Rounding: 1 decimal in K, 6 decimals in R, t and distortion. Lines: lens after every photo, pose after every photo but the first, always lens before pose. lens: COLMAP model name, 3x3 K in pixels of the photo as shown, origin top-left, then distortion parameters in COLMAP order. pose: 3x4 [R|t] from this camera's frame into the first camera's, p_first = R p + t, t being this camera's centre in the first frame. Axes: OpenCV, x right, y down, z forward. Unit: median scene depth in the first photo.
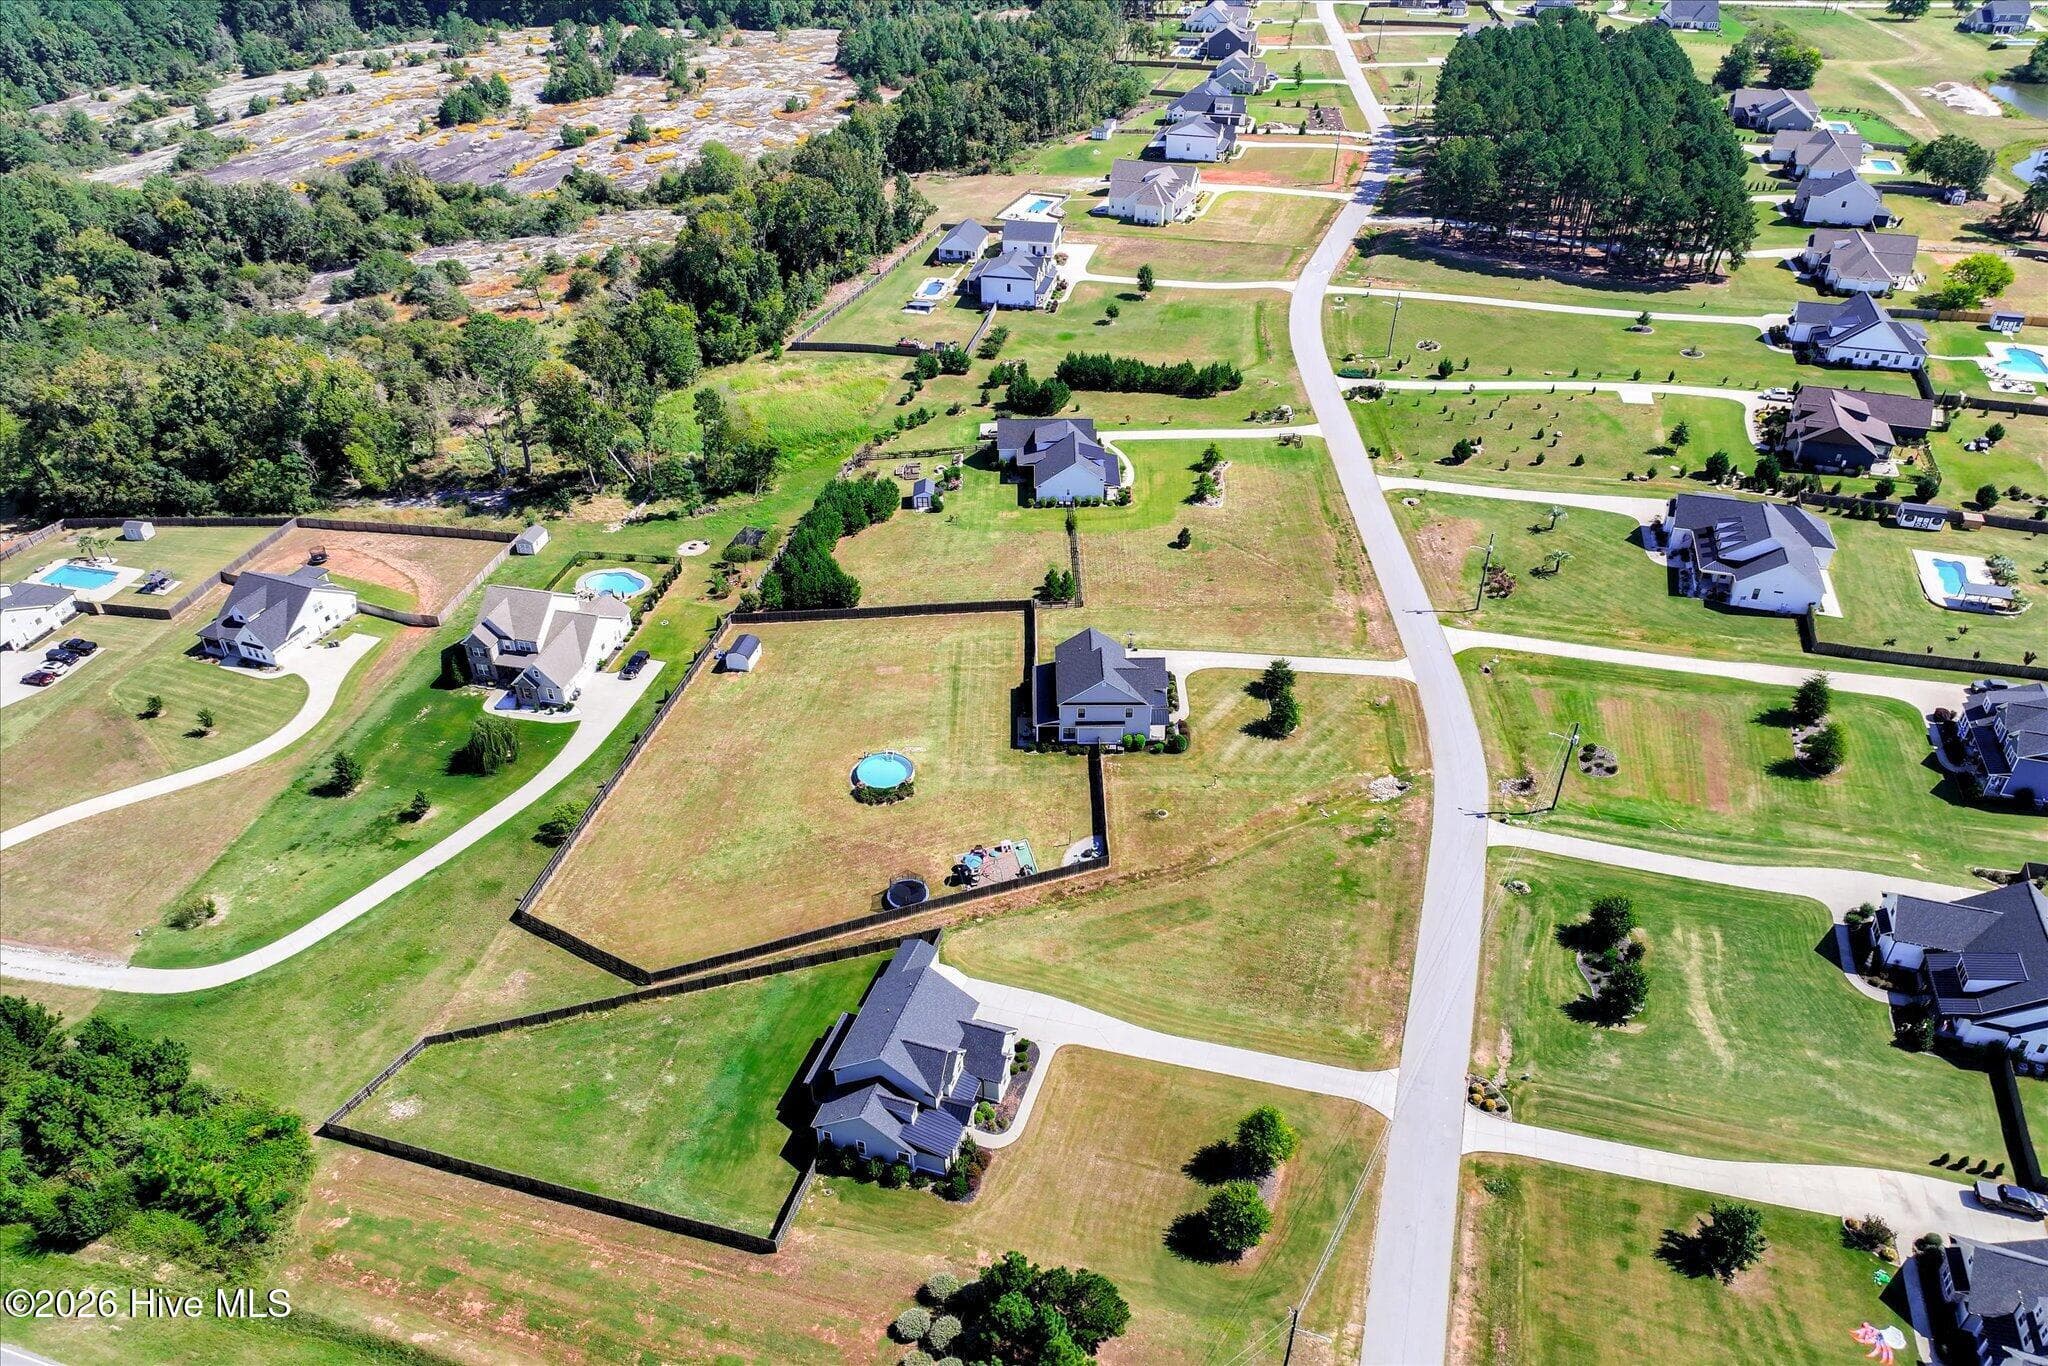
lens RADIAL K [[1442.0, 0, 1029.6], [0, 1442.0, 677.0], [0, 0, 1]] dist [0.005074, 0.006662]
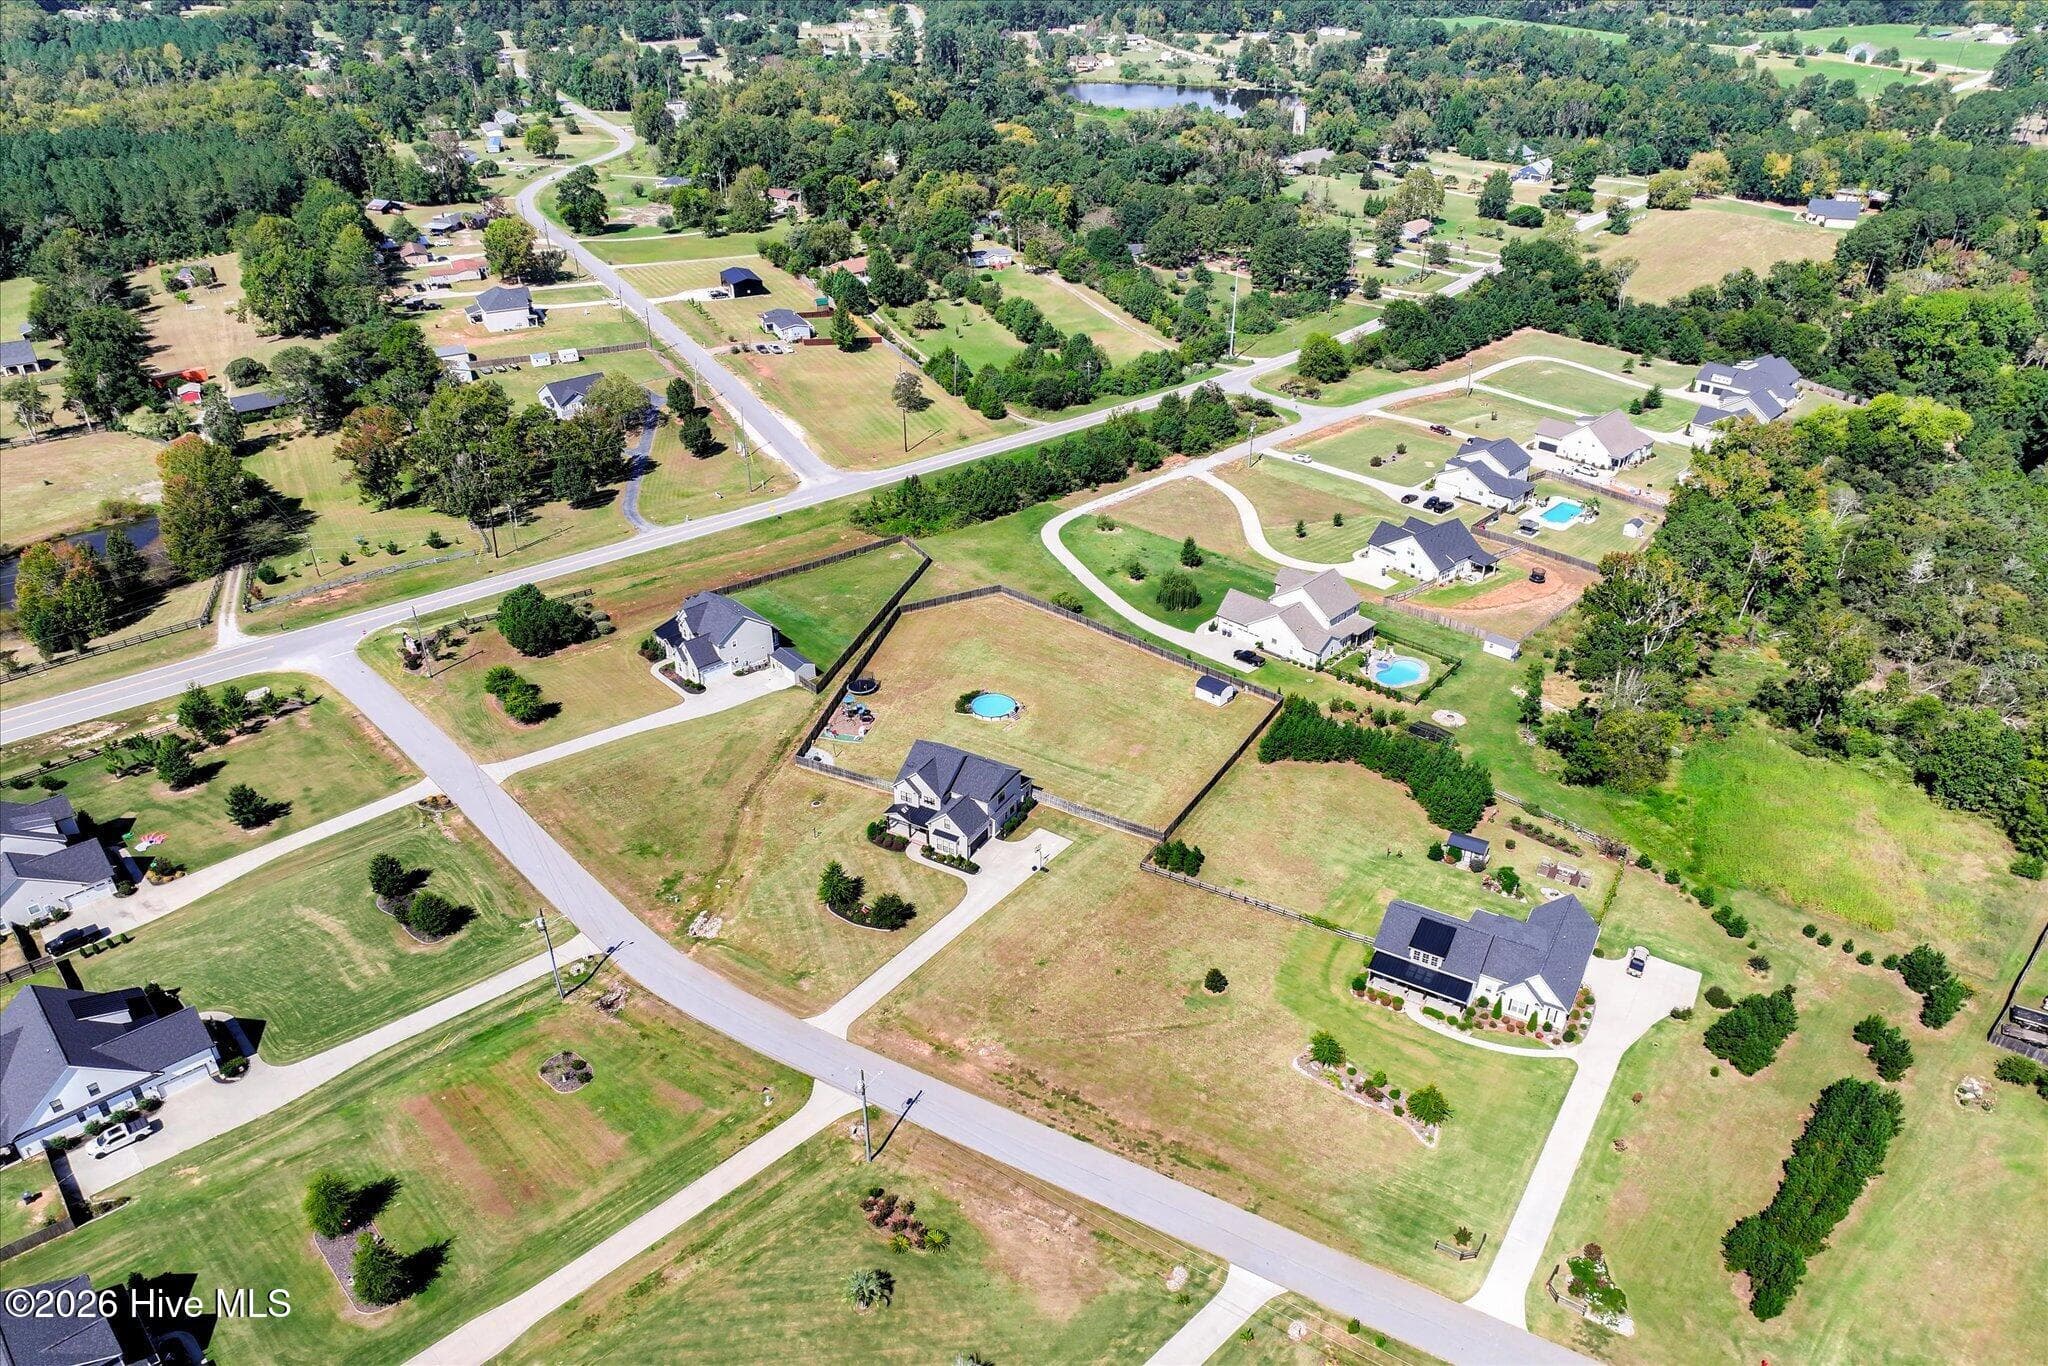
lens RADIAL K [[1460.6, 0, 1024.0], [0, 1460.6, 683.0], [0, 0, 1]] dist [0.021889, 0.001646]
pose [[-0.502053, 0.438056, -0.745687, 0.612745], [-0.490661, 0.565752, 0.662703, -0.596343], [0.712176, 0.698592, -0.069100, 0.829687]]
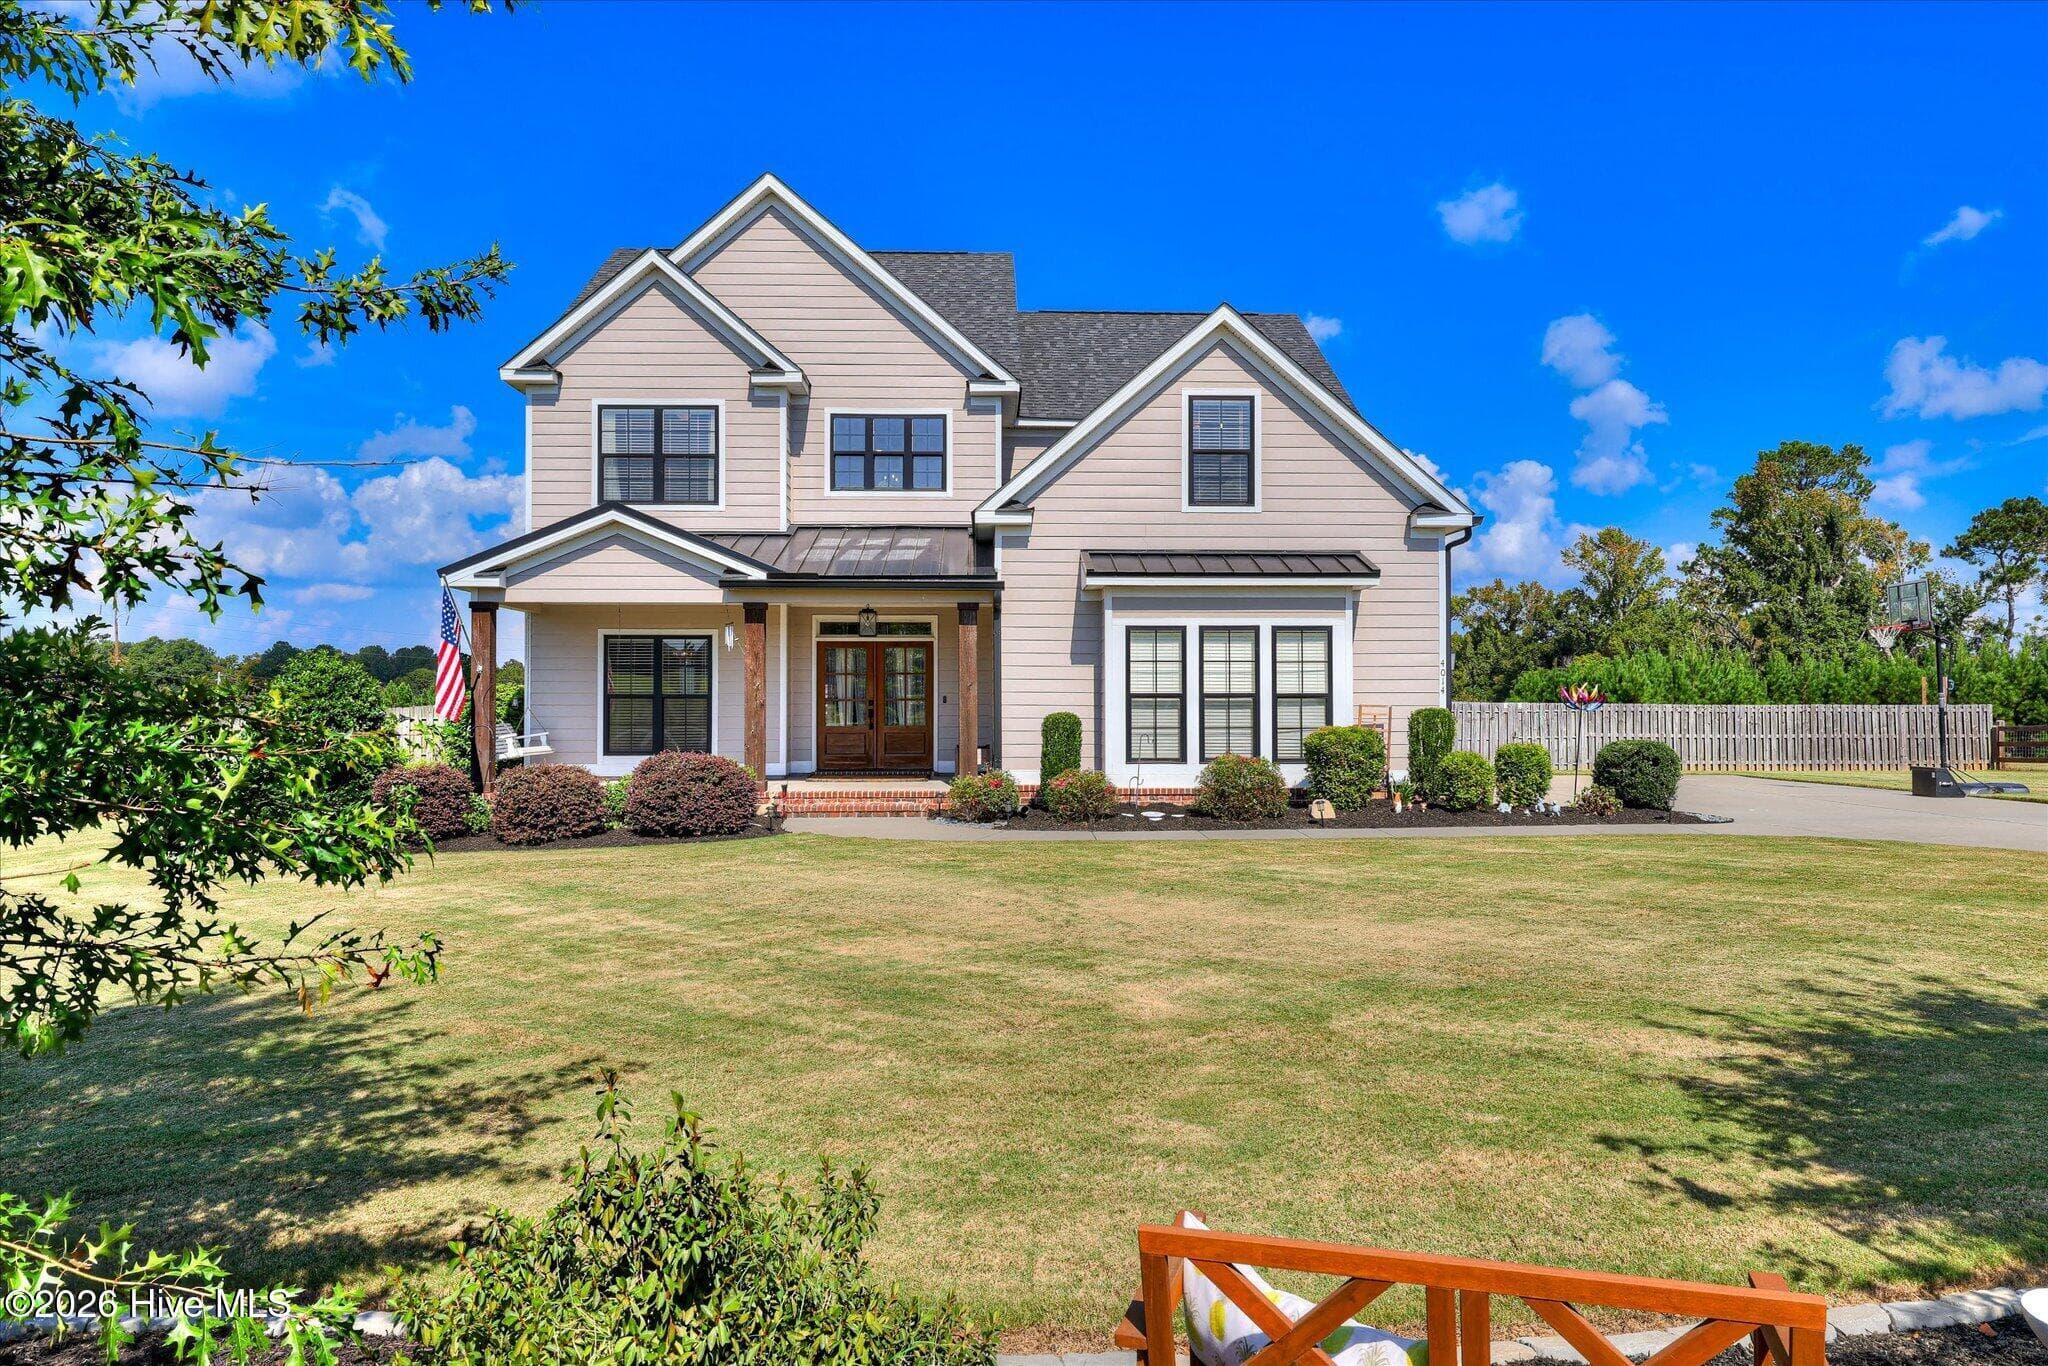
lens RADIAL K [[1352.9, 0, 1030.7], [0, 1352.9, 677.3], [0, 0, 1]] dist [-0.002458, 0.000260]
pose [[0.037516, -0.004743, -0.999285, 0.147977], [-0.570351, 0.821011, -0.025310, 0.013676], [0.820544, 0.570893, 0.028096, 0.795034]]
